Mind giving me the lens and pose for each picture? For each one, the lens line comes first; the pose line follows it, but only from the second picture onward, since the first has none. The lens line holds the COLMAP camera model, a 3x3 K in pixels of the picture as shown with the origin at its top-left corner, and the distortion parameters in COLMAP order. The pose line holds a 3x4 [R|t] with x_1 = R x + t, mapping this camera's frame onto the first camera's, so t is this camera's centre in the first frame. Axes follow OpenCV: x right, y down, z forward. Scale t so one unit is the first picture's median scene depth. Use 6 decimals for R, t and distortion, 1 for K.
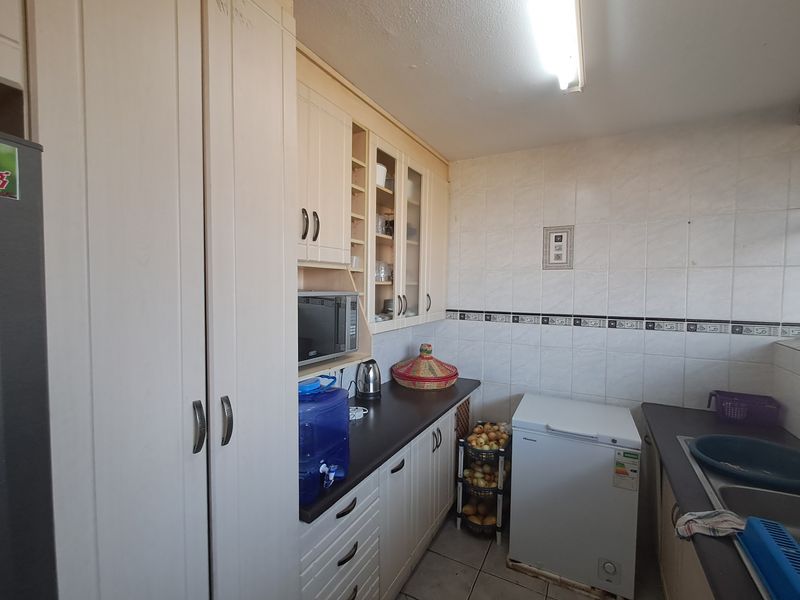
lens RADIAL K [[360.9, 0, 398.2], [0, 360.9, 299.9], [0, 0, 1]] dist [-0.002104, 0.003744]
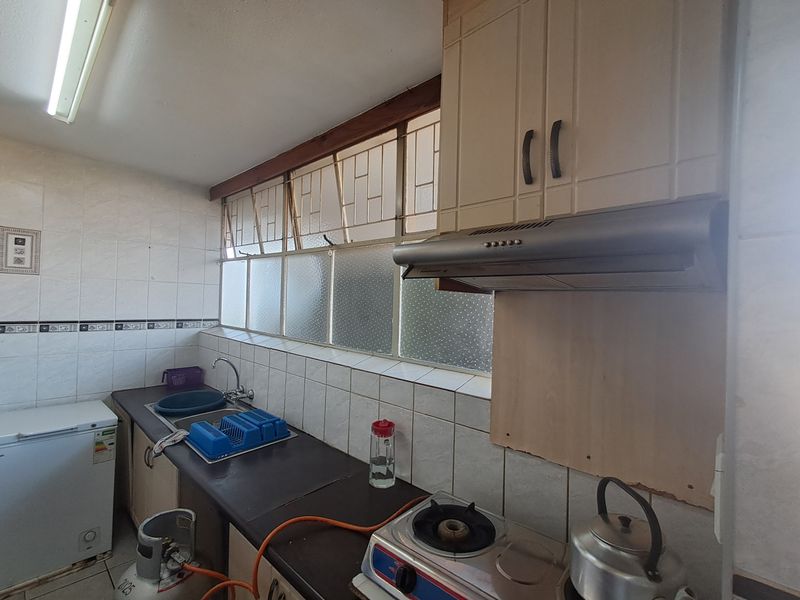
lens RADIAL K [[360.9, 0, 396.7], [0, 360.9, 298.1], [0, 0, 1]] dist [-0.002104, 0.003744]
pose [[0.251463, 0.013373, 0.967774, -0.263070], [0.010895, 0.999802, -0.016647, 0.006101], [-0.967806, 0.014730, 0.251268, -0.226296]]
